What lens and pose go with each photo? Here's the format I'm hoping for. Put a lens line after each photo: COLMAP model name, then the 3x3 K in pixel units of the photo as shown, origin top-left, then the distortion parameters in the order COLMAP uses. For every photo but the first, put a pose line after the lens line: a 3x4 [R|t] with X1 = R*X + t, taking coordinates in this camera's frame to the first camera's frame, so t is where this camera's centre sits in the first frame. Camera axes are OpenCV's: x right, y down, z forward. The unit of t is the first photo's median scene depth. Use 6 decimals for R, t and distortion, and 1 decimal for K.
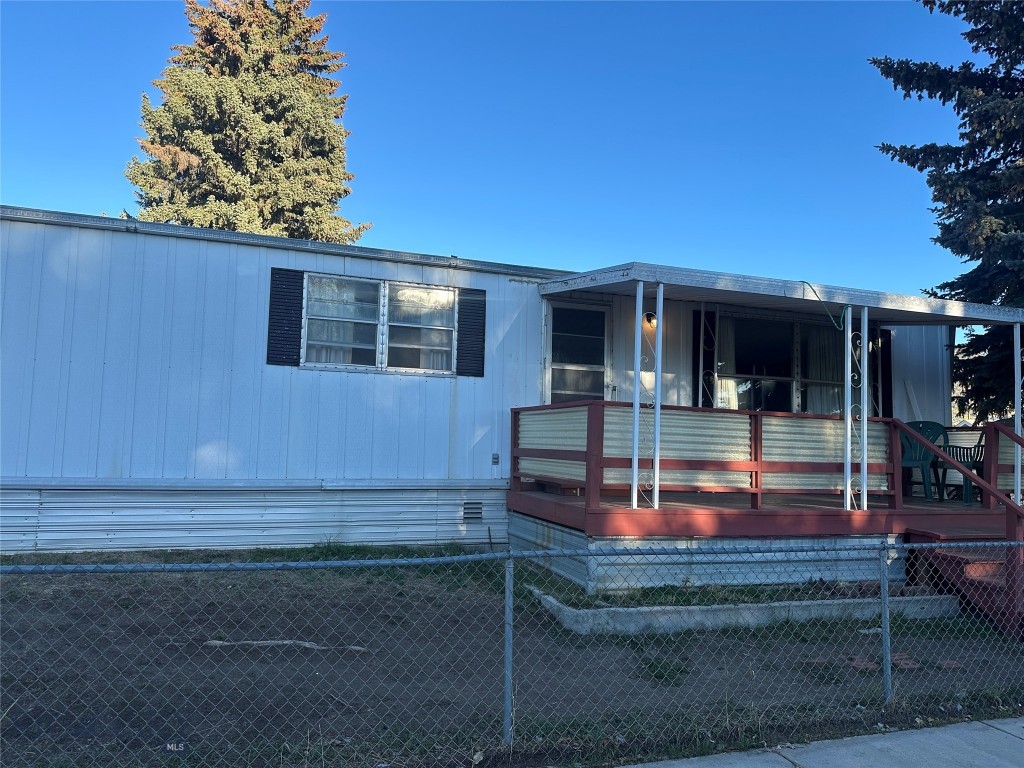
lens RADIAL K [[711.0, 0, 512.0], [0, 711.0, 384.0], [0, 0, 1]] dist [0.000264, -0.000915]
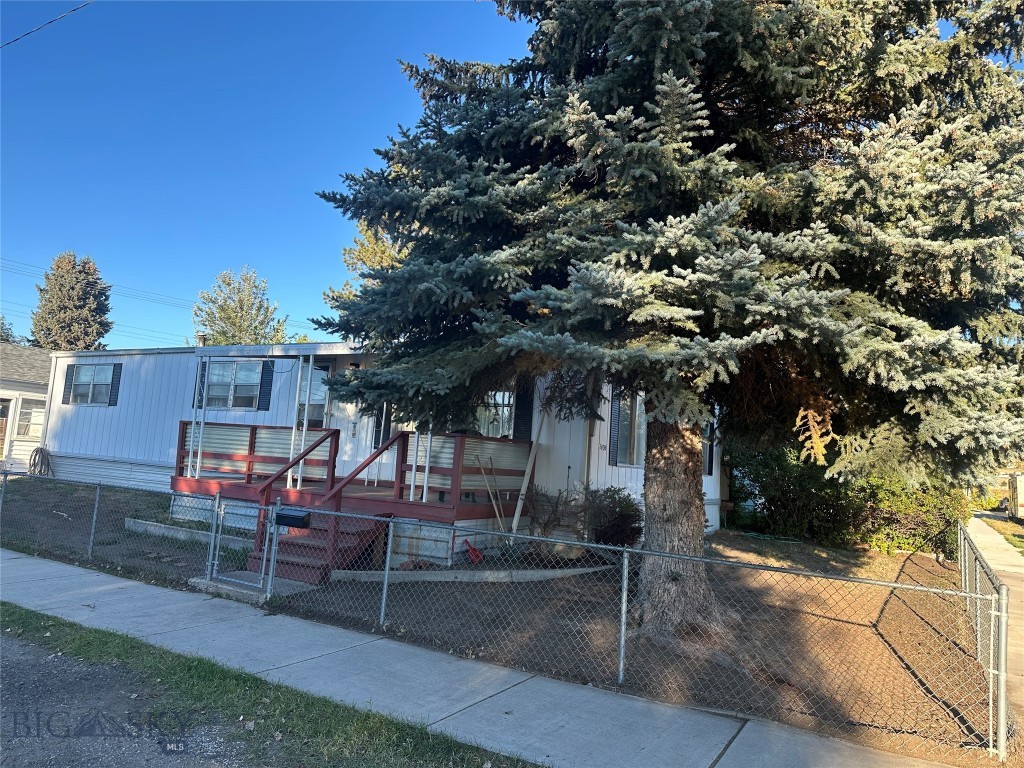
lens RADIAL K [[718.0, 0, 512.0], [0, 718.0, 384.0], [0, 0, 1]] dist [0.001551, 0.000387]
pose [[0.643823, -0.066636, -0.762267, 2.010452], [0.020914, 0.997361, -0.069523, 0.072112], [0.764889, 0.028819, 0.643518, 0.390969]]
